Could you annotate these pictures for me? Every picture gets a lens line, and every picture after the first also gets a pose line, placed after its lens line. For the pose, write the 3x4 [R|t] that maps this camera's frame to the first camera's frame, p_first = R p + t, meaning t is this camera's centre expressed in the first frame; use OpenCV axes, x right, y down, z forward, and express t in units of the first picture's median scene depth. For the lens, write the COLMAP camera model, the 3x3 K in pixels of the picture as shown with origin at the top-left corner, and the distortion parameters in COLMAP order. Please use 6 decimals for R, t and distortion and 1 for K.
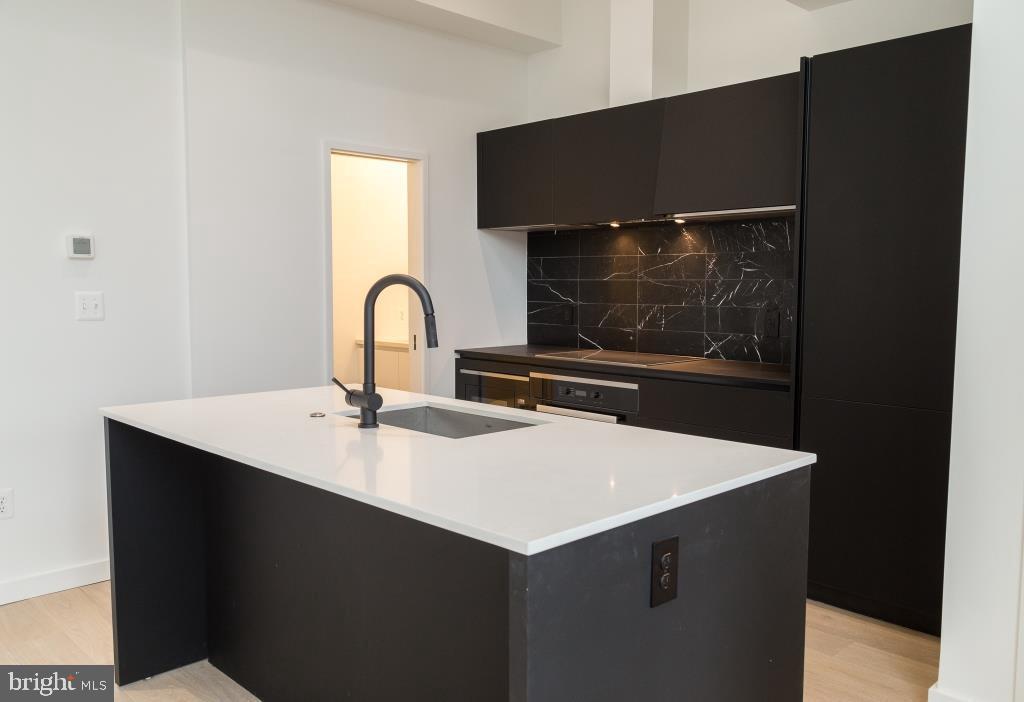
lens RADIAL K [[827.8, 0, 517.1], [0, 827.8, 354.5], [0, 0, 1]] dist [0.007942, 0.000151]
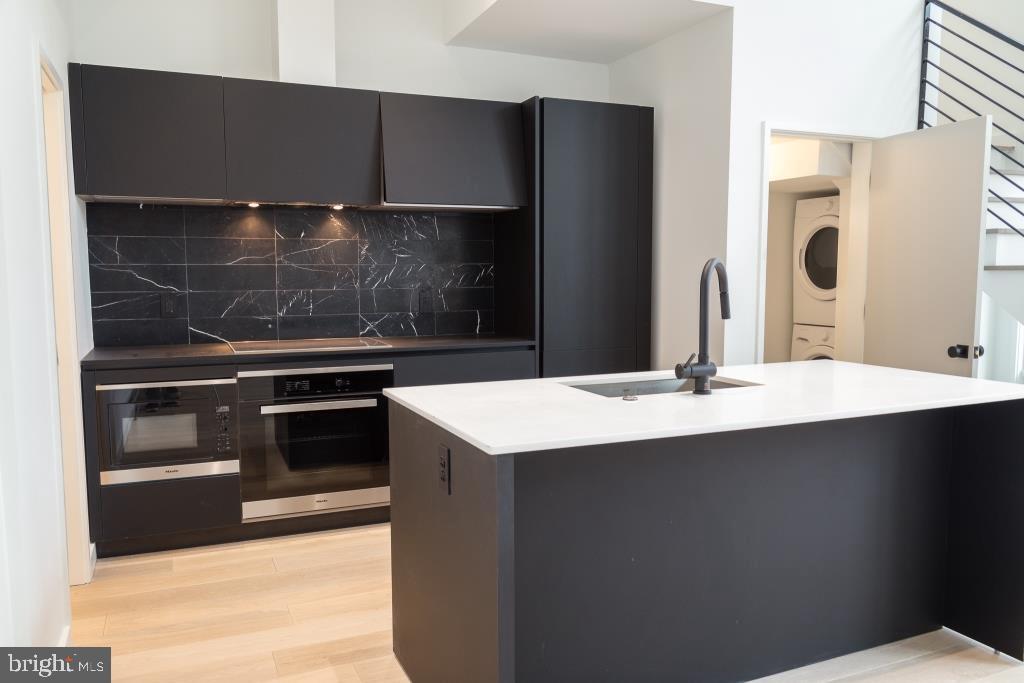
lens RADIAL K [[774.7, 0, 516.7], [0, 774.7, 339.6], [0, 0, 1]] dist [0.001482, -0.002233]
pose [[0.361268, -0.085512, 0.928533, -0.628316], [0.085482, 0.994630, 0.058341, -0.034556], [-0.928536, 0.058296, 0.366638, 0.446860]]
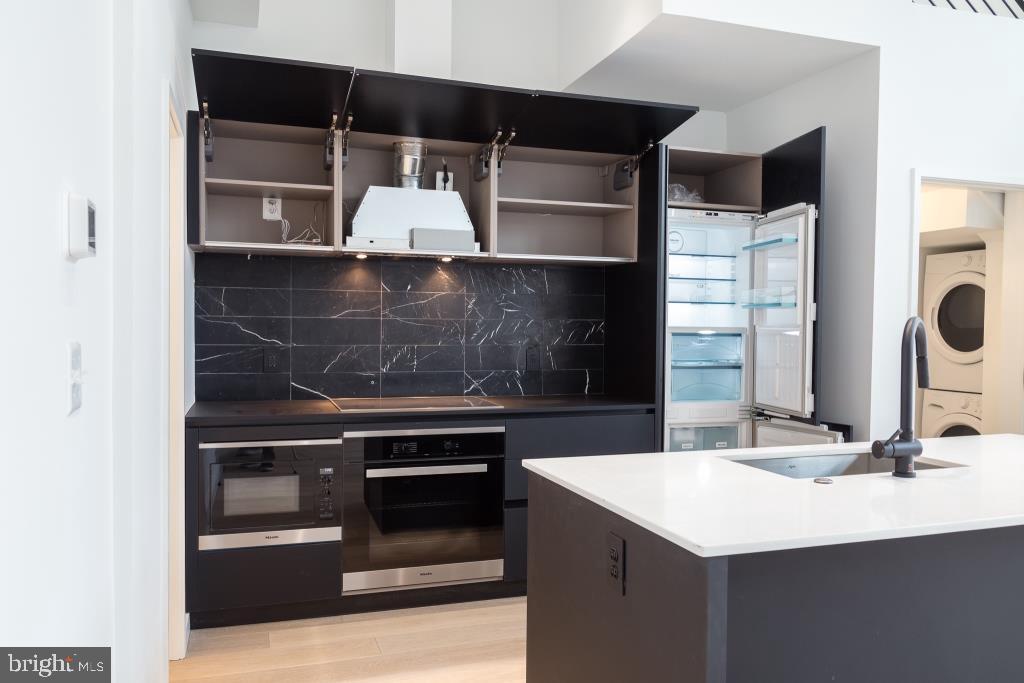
lens RADIAL K [[774.7, 0, 521.4], [0, 774.7, 341.5], [0, 0, 1]] dist [0.001482, -0.002233]
pose [[0.434367, -0.016016, 0.900594, -0.591937], [0.070968, 0.997342, -0.016492, -0.041994], [-0.897936, 0.071077, 0.434349, 0.523436]]
